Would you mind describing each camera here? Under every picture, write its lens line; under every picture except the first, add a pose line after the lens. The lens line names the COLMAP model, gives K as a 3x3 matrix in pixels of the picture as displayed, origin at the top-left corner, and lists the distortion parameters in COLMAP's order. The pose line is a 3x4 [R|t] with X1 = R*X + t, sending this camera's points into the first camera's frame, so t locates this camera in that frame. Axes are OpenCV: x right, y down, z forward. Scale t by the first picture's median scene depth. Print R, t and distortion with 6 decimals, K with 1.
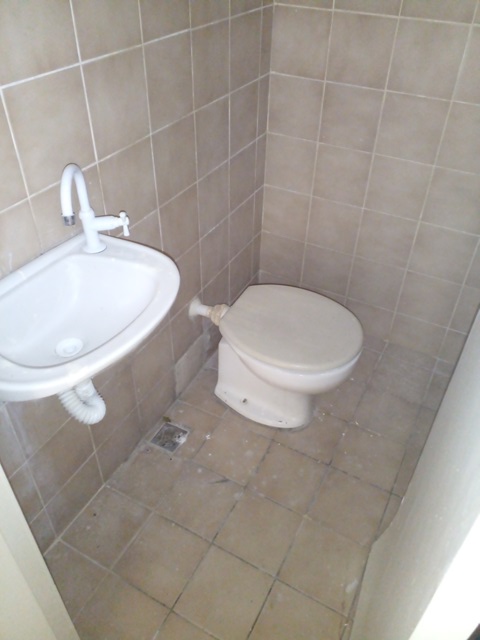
lens RADIAL K [[515.4, 0, 240.0], [0, 515.4, 320.0], [0, 0, 1]] dist [0.062721, -0.090747]
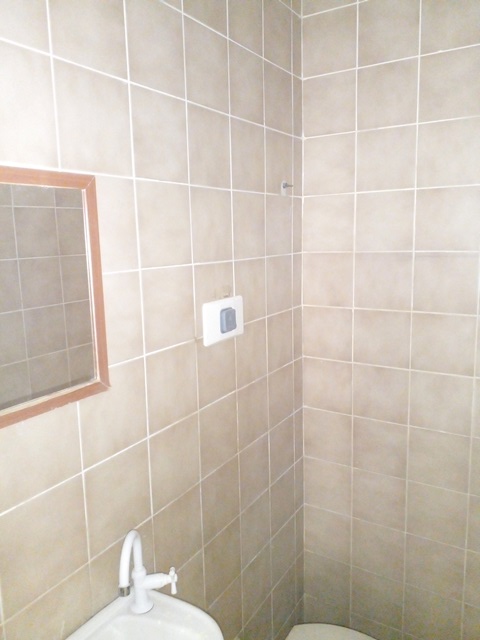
lens RADIAL K [[515.4, 0, 240.0], [0, 515.4, 320.0], [0, 0, 1]] dist [0.062721, -0.090747]
pose [[0.997585, -0.031068, -0.062116, -0.005246], [-0.004681, 0.862260, -0.506444, -0.073040], [0.069294, 0.505512, 0.860033, -0.102964]]
